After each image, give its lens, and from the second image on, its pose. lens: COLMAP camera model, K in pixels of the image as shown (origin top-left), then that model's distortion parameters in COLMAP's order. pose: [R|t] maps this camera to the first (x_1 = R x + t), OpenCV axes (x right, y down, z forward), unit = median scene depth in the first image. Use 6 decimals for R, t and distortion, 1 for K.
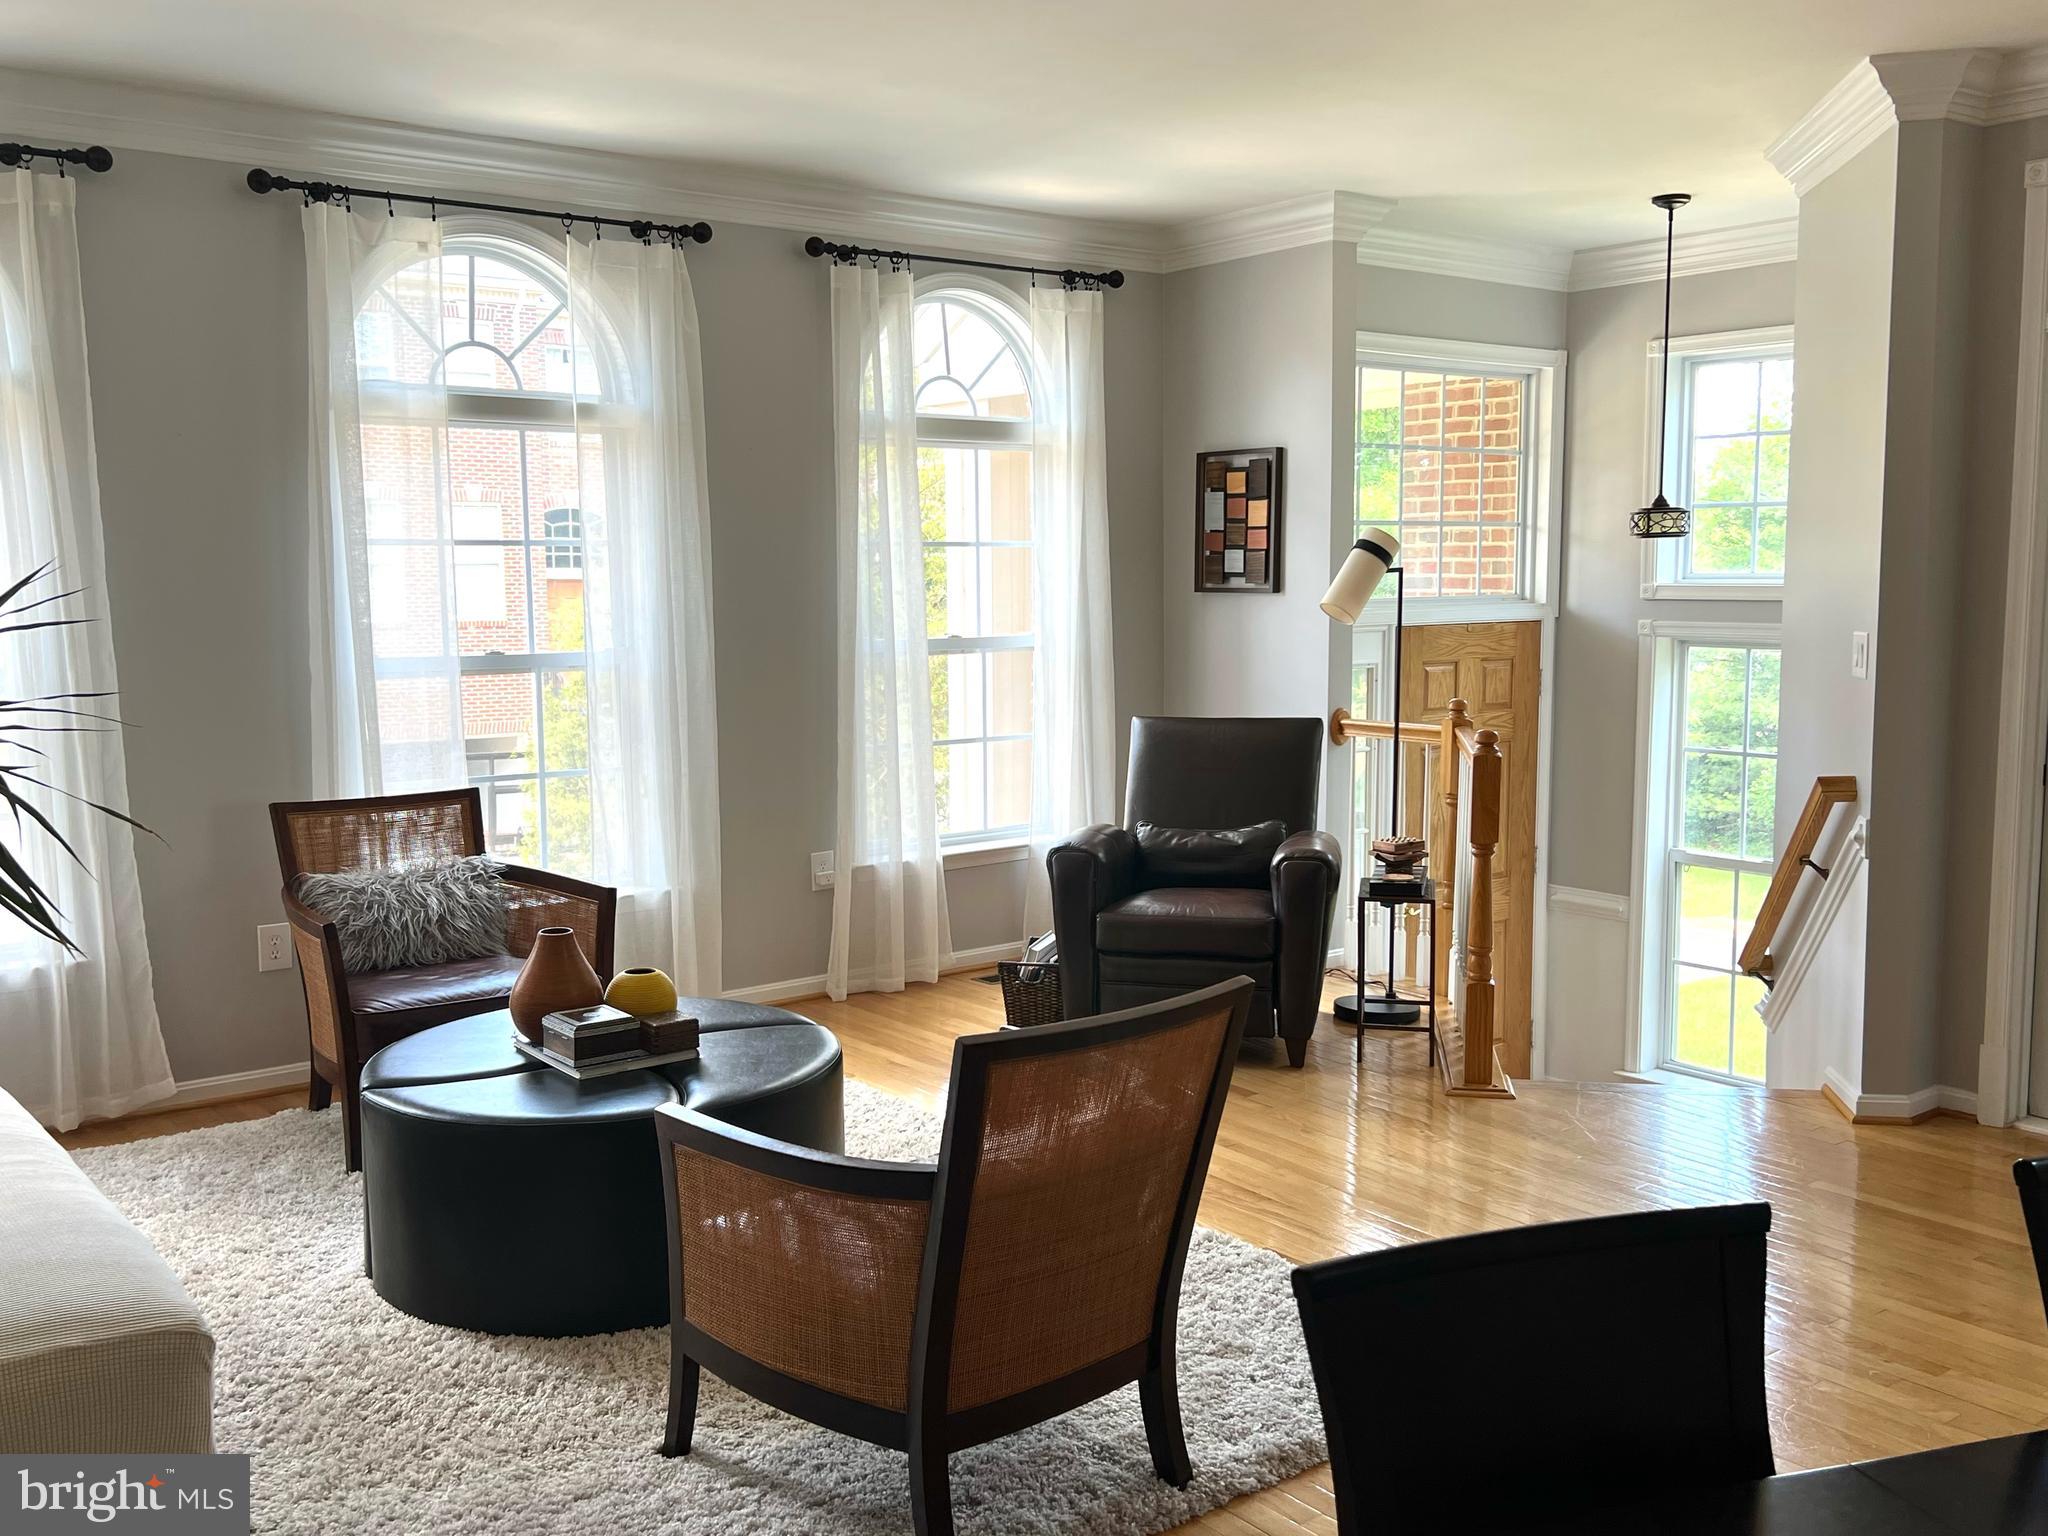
lens RADIAL K [[1854.9, 0, 1024.0], [0, 1854.9, 768.0], [0, 0, 1]] dist [0.015475, 0.008821]
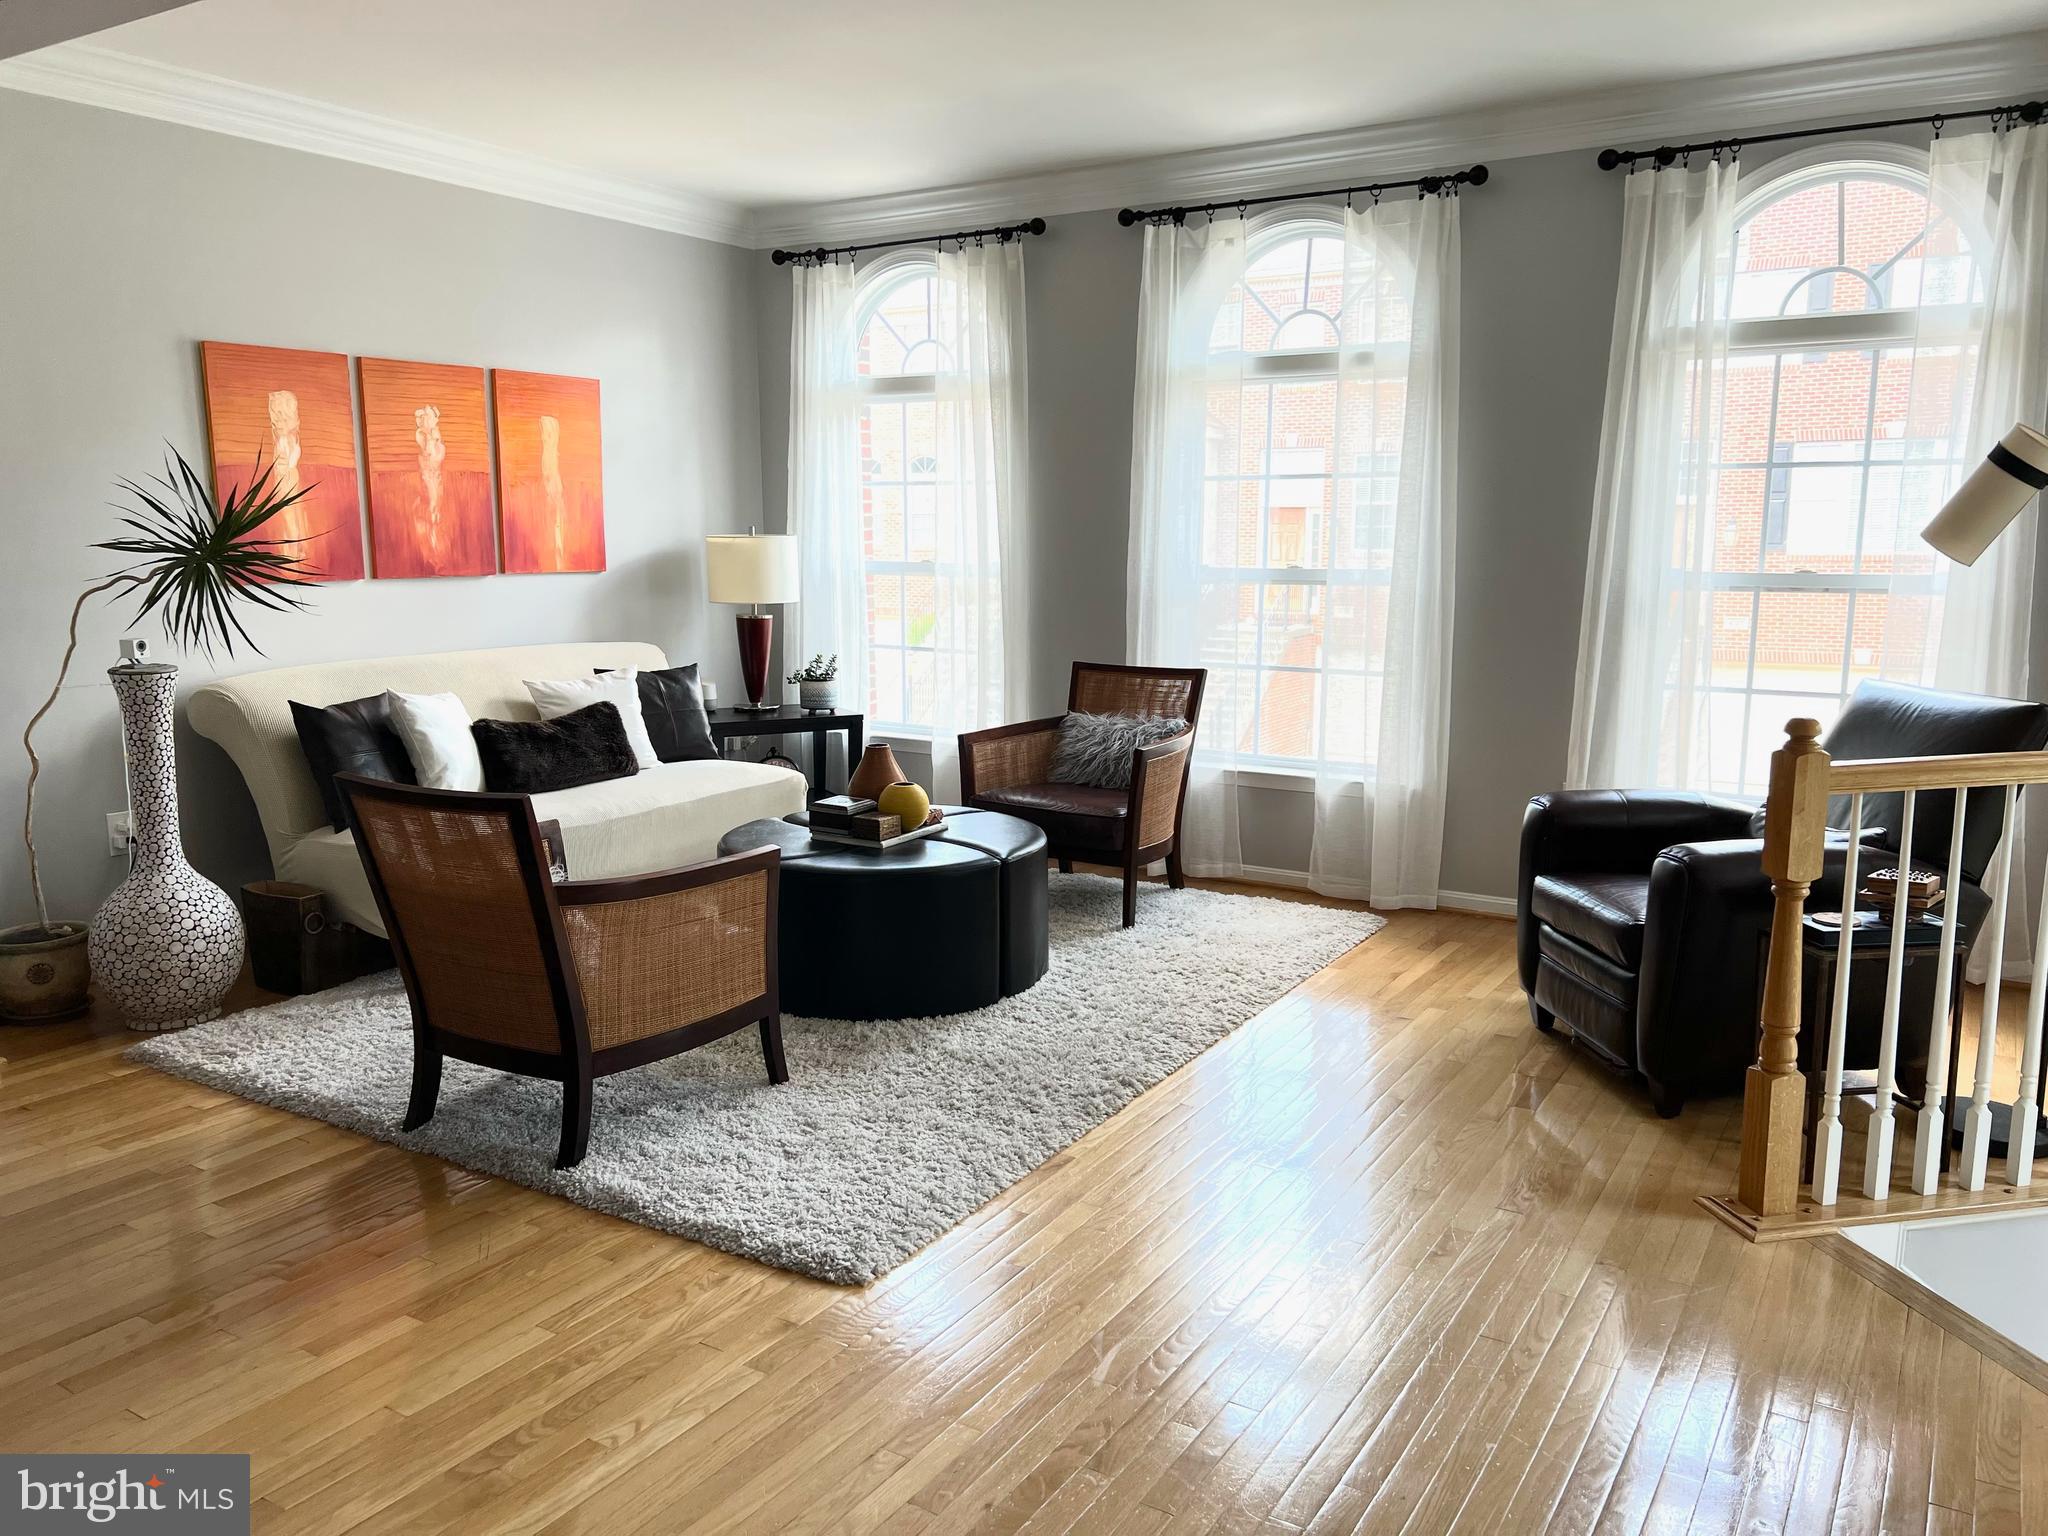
lens RADIAL K [[1542.9, 0, 1018.5], [0, 1542.9, 778.6], [0, 0, 1]] dist [0.084595, -0.103467]
pose [[0.350674, 0.164995, -0.921848, 0.613911], [-0.099508, 0.985350, 0.138508, -0.048033], [0.931196, 0.043161, 0.361955, 0.455542]]
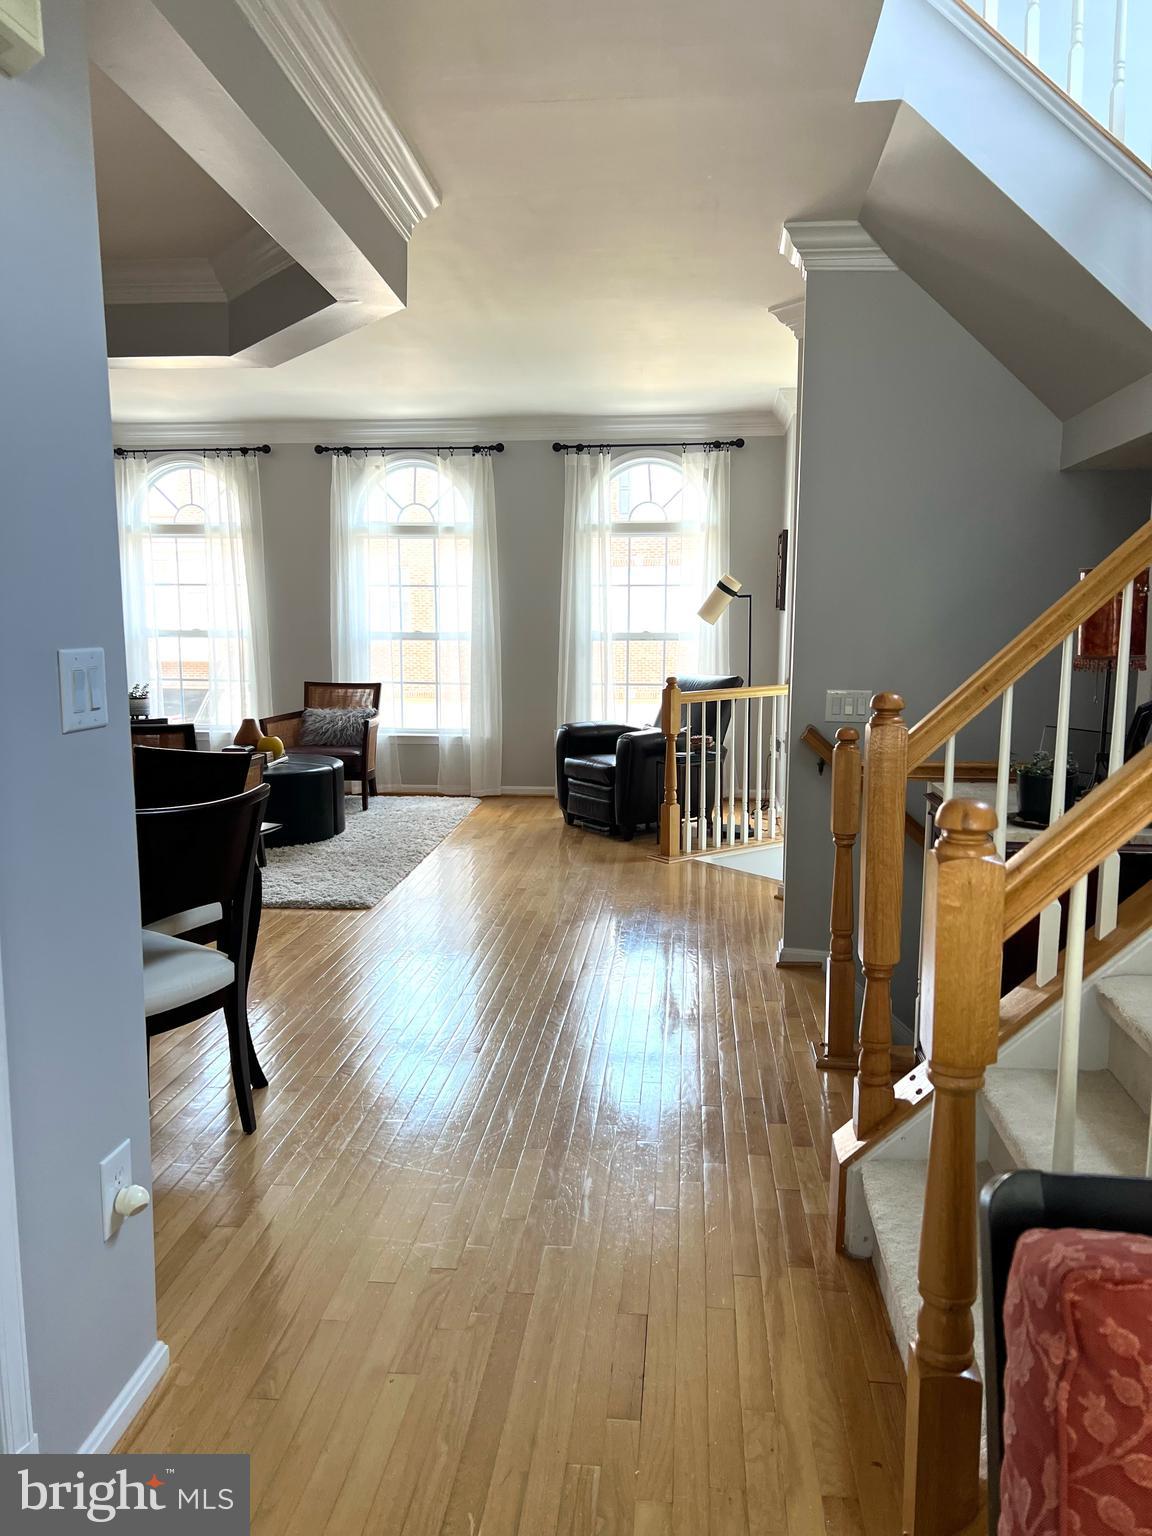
lens RADIAL K [[1157.2, 0, 576.0], [0, 1157.2, 768.0], [0, 0, 1]] dist [0.084595, -0.103467]
pose [[0.725973, 0.103971, -0.679819, 0.908175], [-0.077574, 0.994577, 0.069270, -0.004944], [0.683334, 0.002448, 0.730102, 0.027951]]
